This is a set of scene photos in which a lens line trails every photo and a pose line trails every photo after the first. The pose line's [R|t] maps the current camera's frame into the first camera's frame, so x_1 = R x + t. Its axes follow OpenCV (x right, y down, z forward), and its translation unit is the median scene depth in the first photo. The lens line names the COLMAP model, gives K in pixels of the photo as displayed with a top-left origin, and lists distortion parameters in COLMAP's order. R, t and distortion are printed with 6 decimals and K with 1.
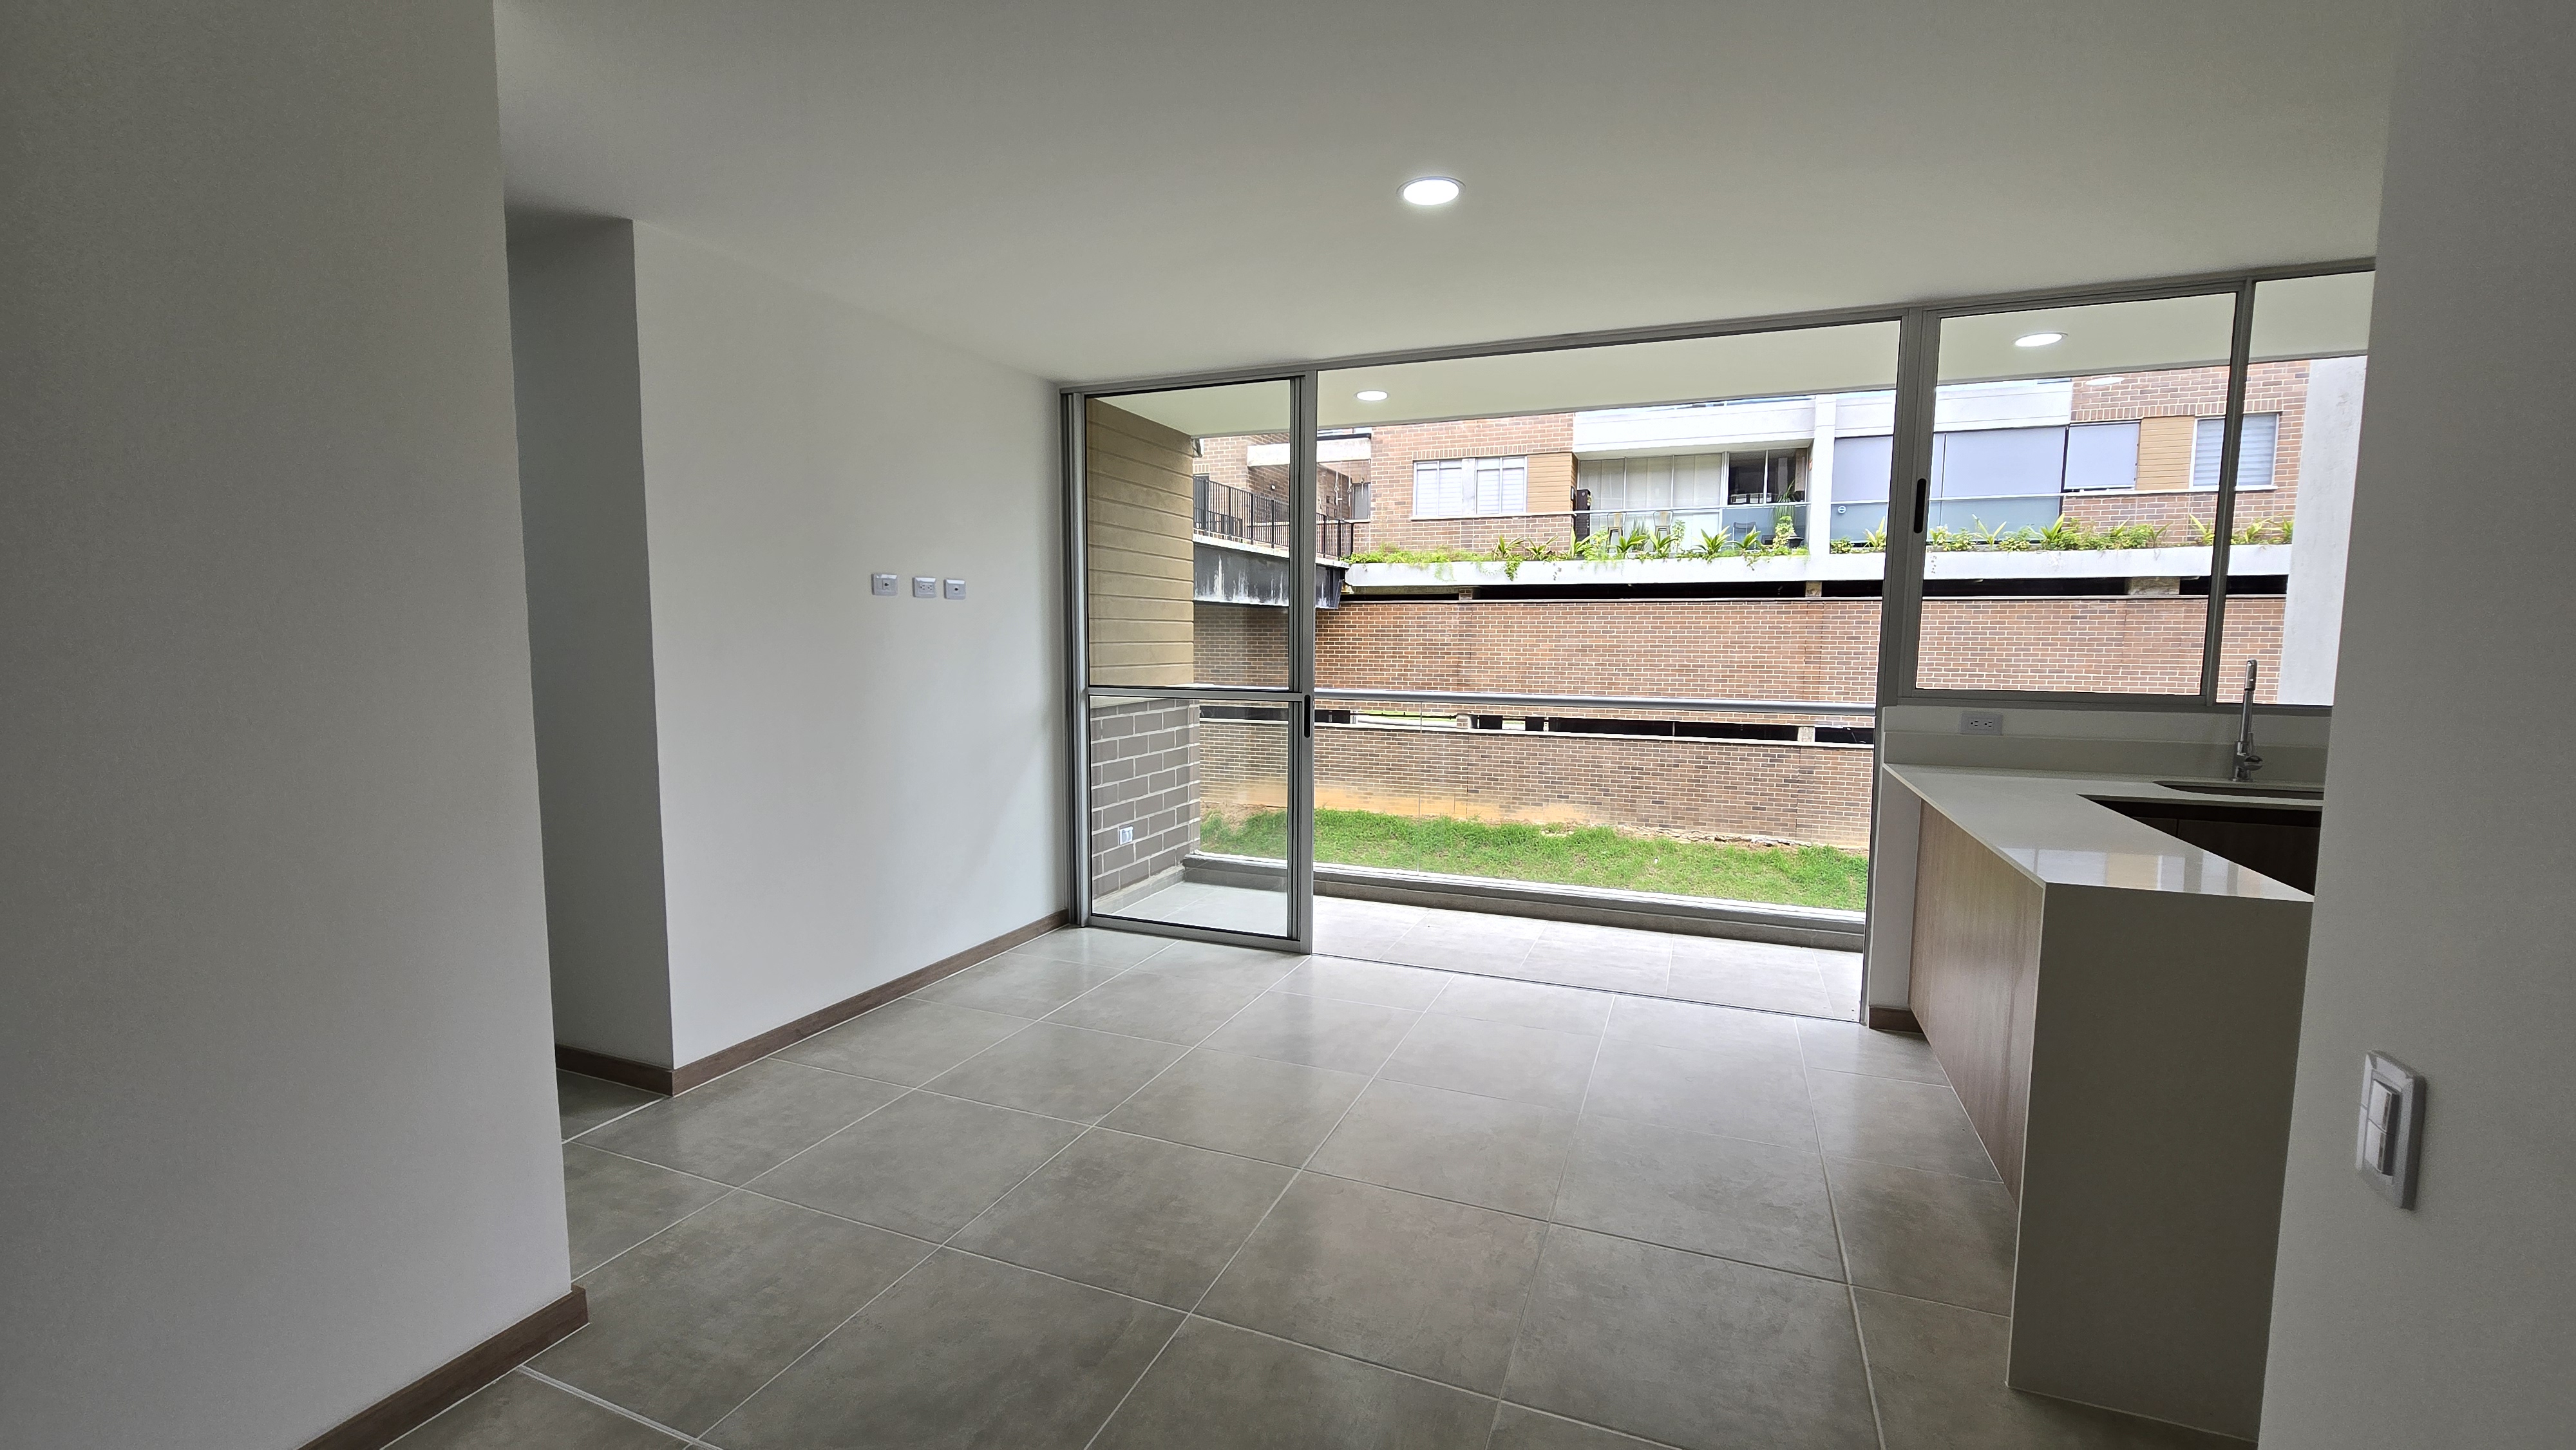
lens RADIAL K [[1042.4, 0, 1289.8], [0, 1042.4, 723.7], [0, 0, 1]] dist [-0.003148, -0.001008]
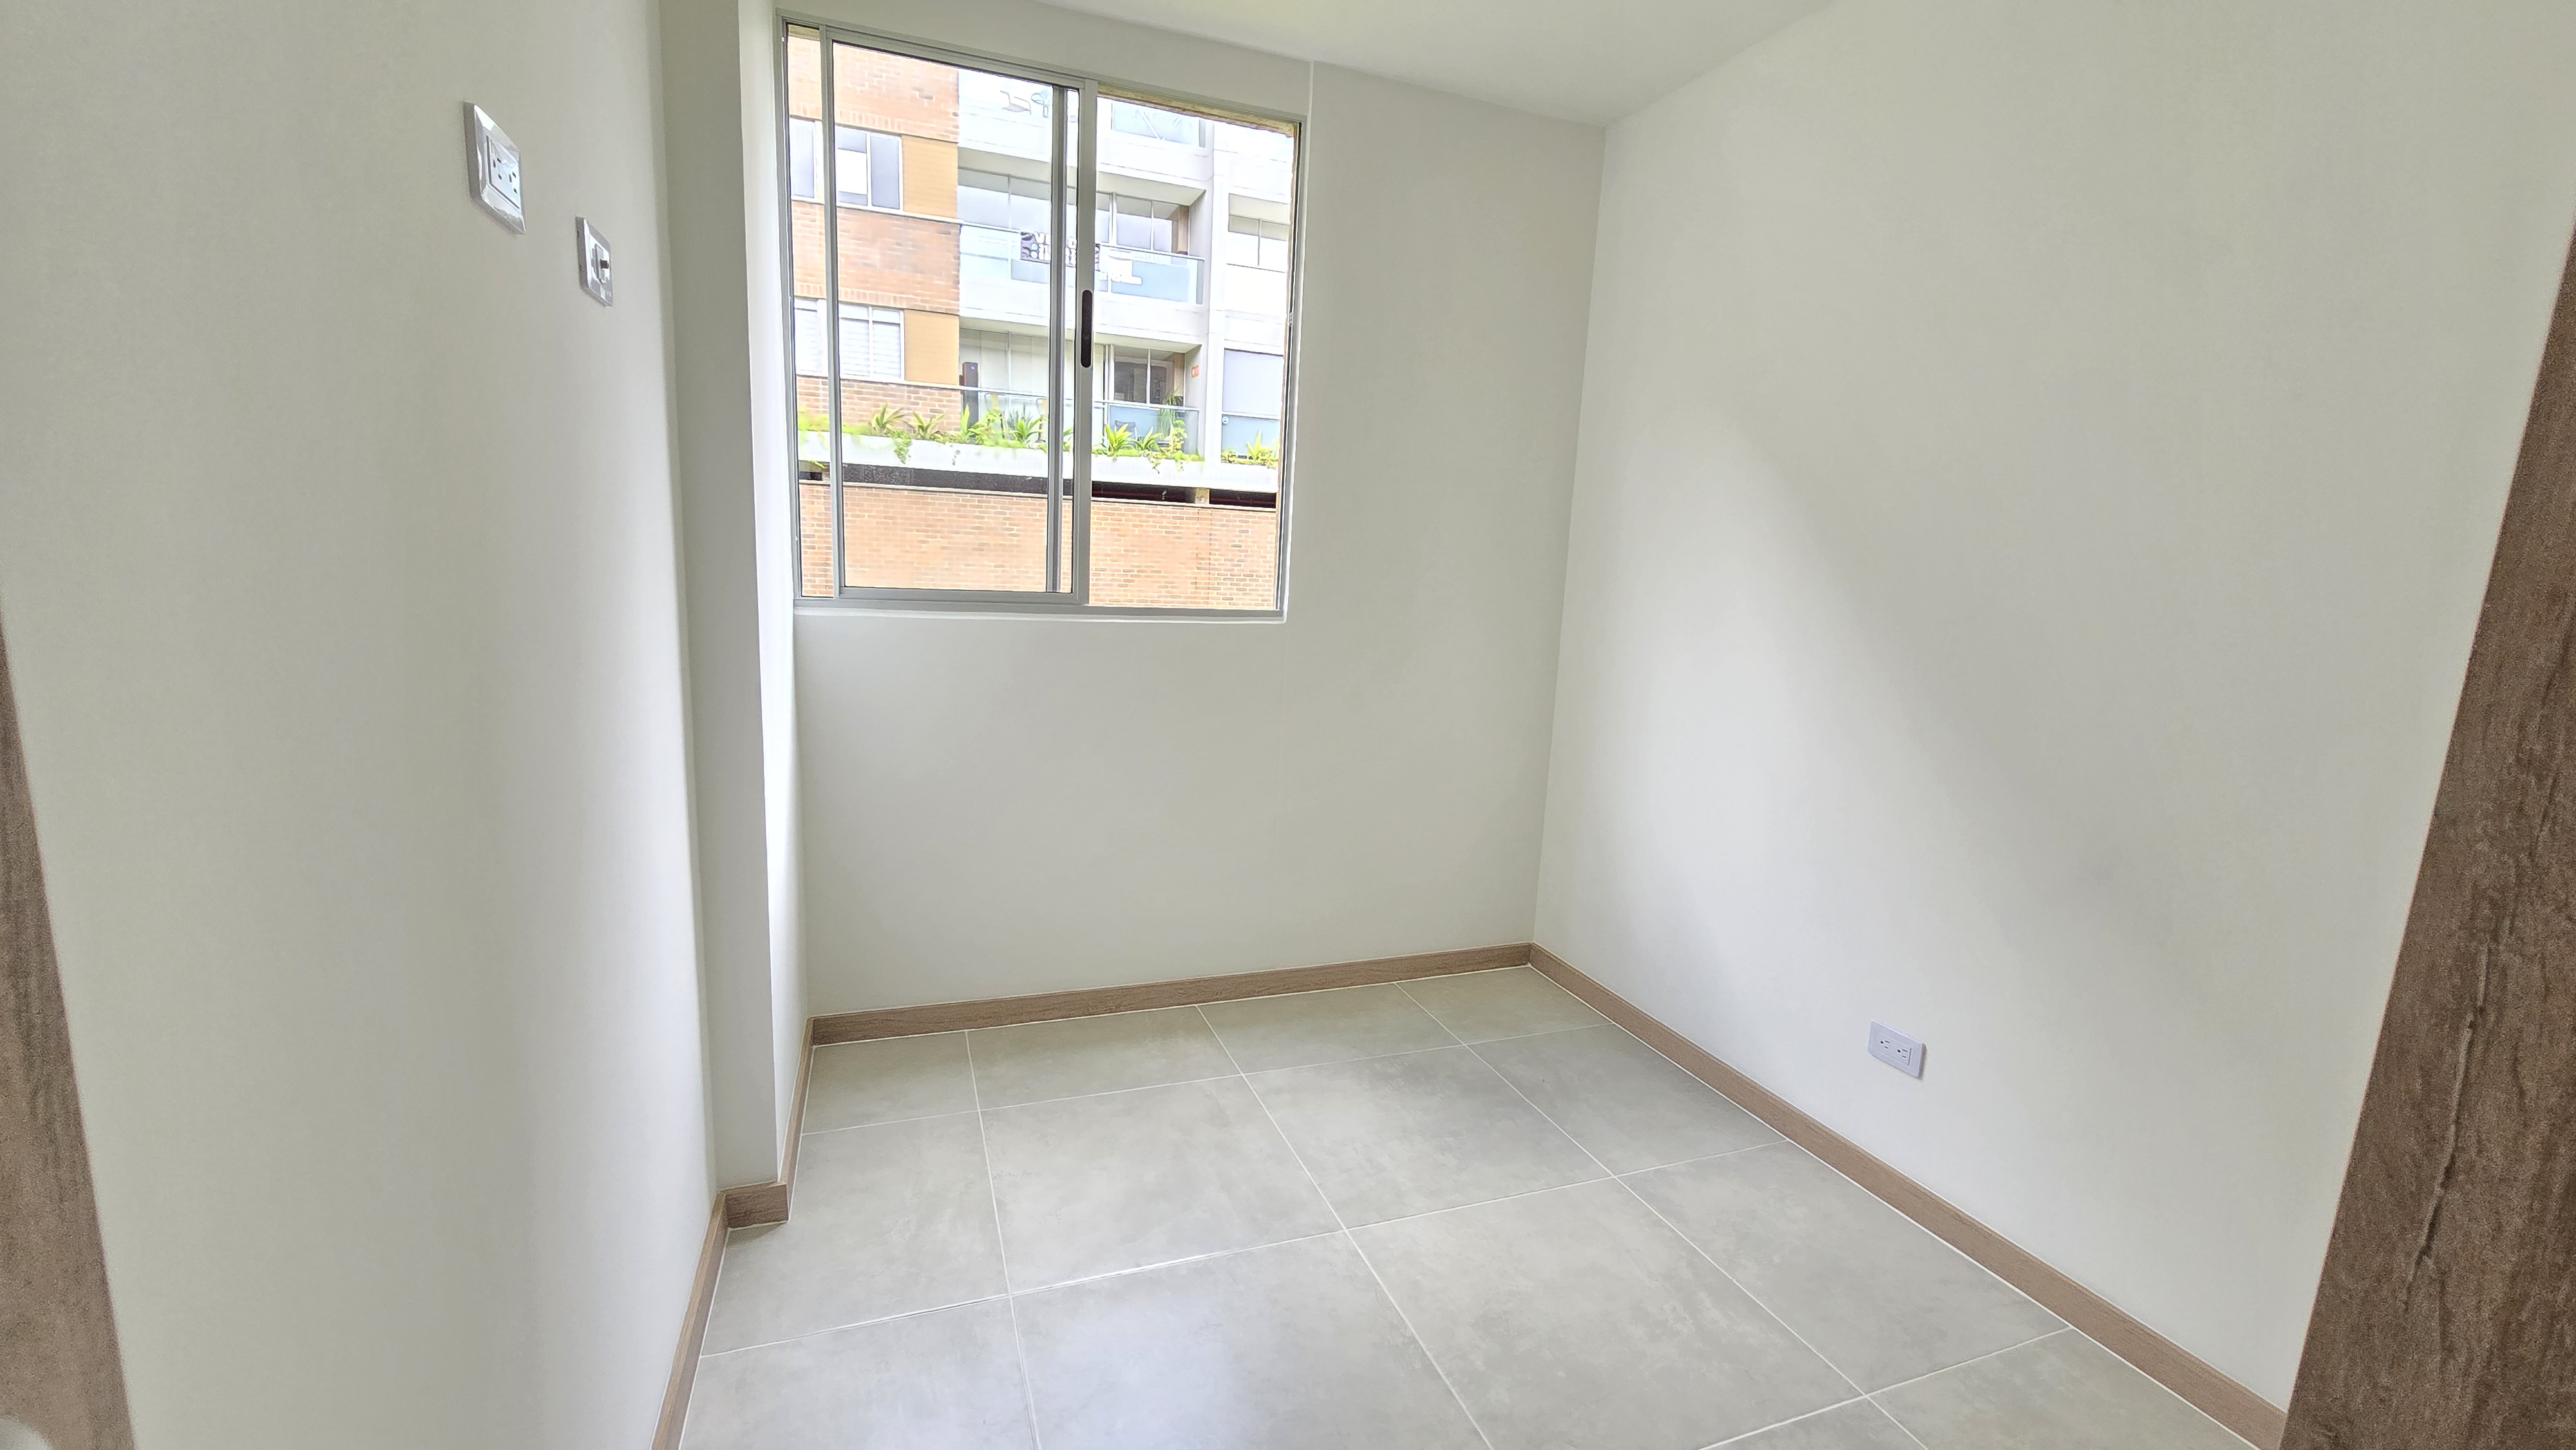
lens RADIAL K [[1042.4, 0, 1270.0], [0, 1042.4, 715.2], [0, 0, 1]] dist [-0.003148, -0.001008]
pose [[0.730632, -0.080242, 0.678040, -0.162777], [0.013938, 0.994616, 0.102688, -0.018828], [-0.682629, -0.065576, 0.727817, 0.190560]]
